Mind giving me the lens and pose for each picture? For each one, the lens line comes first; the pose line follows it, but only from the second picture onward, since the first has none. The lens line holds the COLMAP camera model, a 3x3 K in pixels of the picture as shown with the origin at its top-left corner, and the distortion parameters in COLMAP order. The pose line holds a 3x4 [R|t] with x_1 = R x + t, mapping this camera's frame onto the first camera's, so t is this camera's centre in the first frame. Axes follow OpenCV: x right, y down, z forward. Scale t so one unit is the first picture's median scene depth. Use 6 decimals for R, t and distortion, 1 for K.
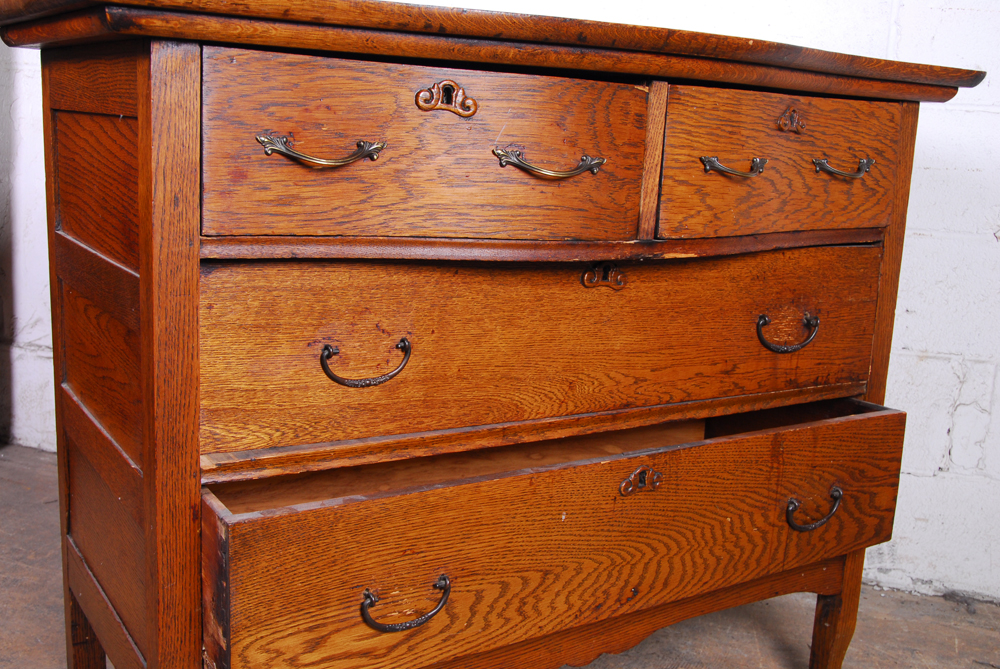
lens RADIAL K [[1085.6, 0, 493.6], [0, 1085.6, 359.5], [0, 0, 1]] dist [-0.040199, 0.000000]
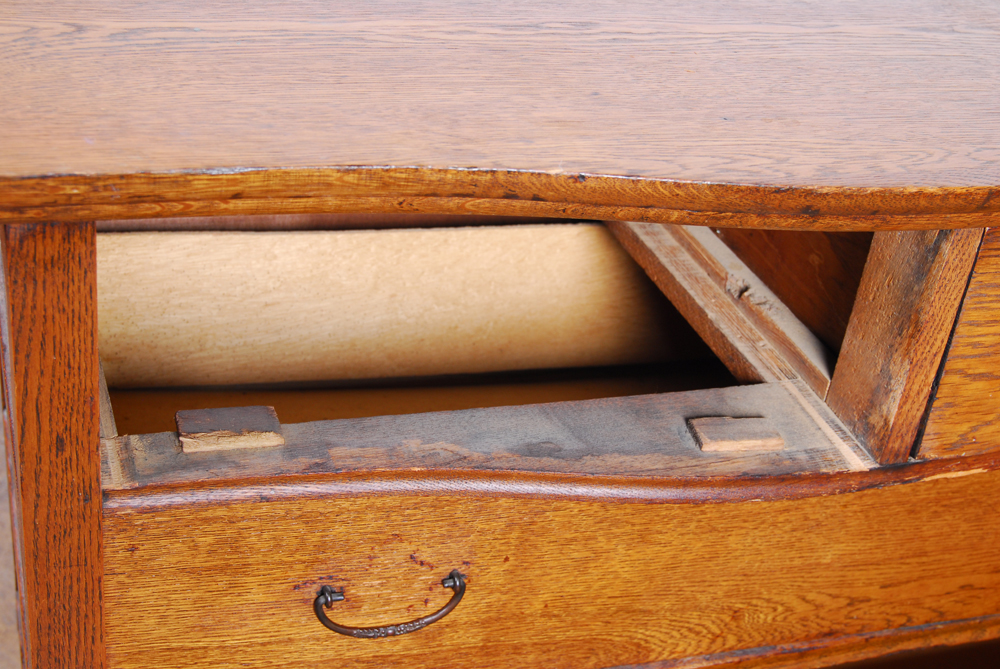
lens RADIAL K [[1470.1, 0, 500.4], [0, 1470.1, 344.1], [0, 0, 1]] dist [-0.006040, 0.000000]
pose [[0.970774, 0.171706, -0.167677, 0.061376], [-0.114429, 0.945288, 0.305511, -0.405588], [0.210961, -0.277395, 0.937309, 0.255005]]
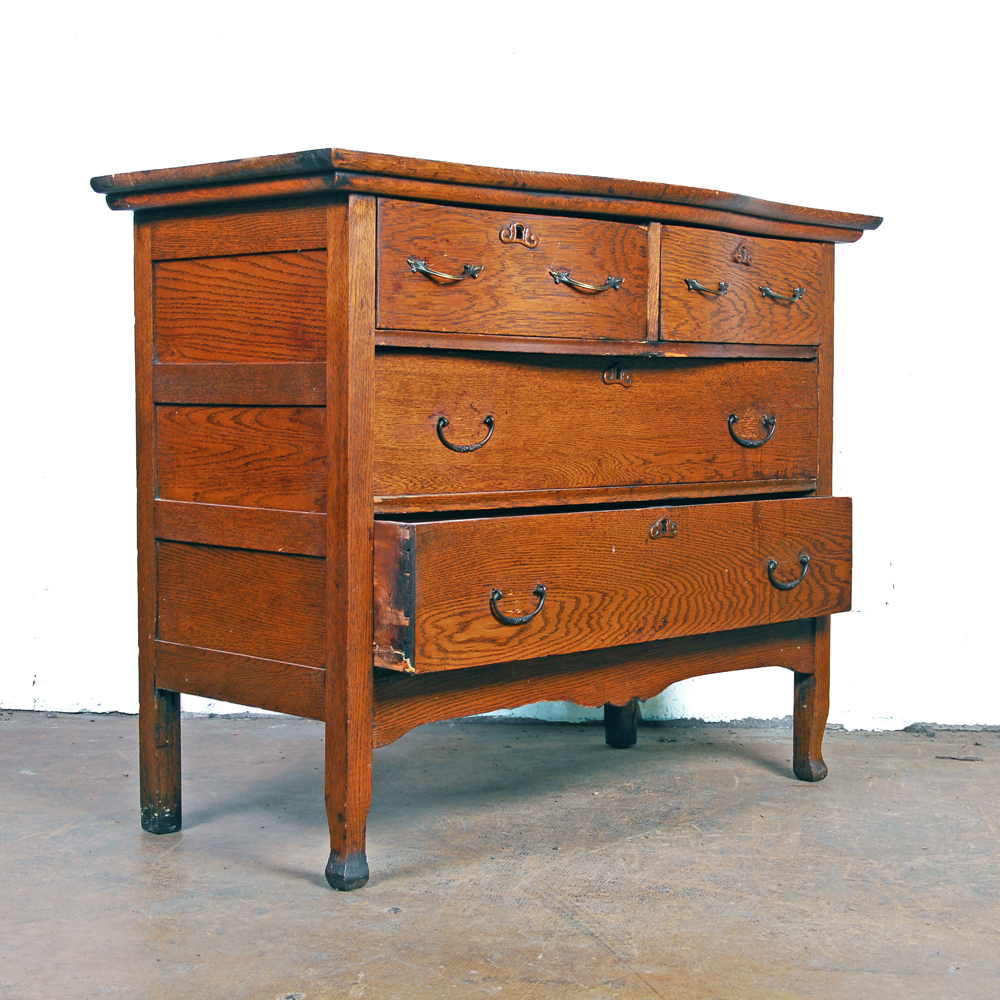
lens RADIAL K [[1877.8, 0, 547.5], [0, 1877.8, 551.7], [0, 0, 1]] dist [-0.044127, 0.000000]
pose [[0.972746, -0.062193, 0.223377, -0.535984], [0.089496, 0.989412, -0.114257, 0.412856], [-0.213906, 0.131134, 0.968012, -1.206590]]
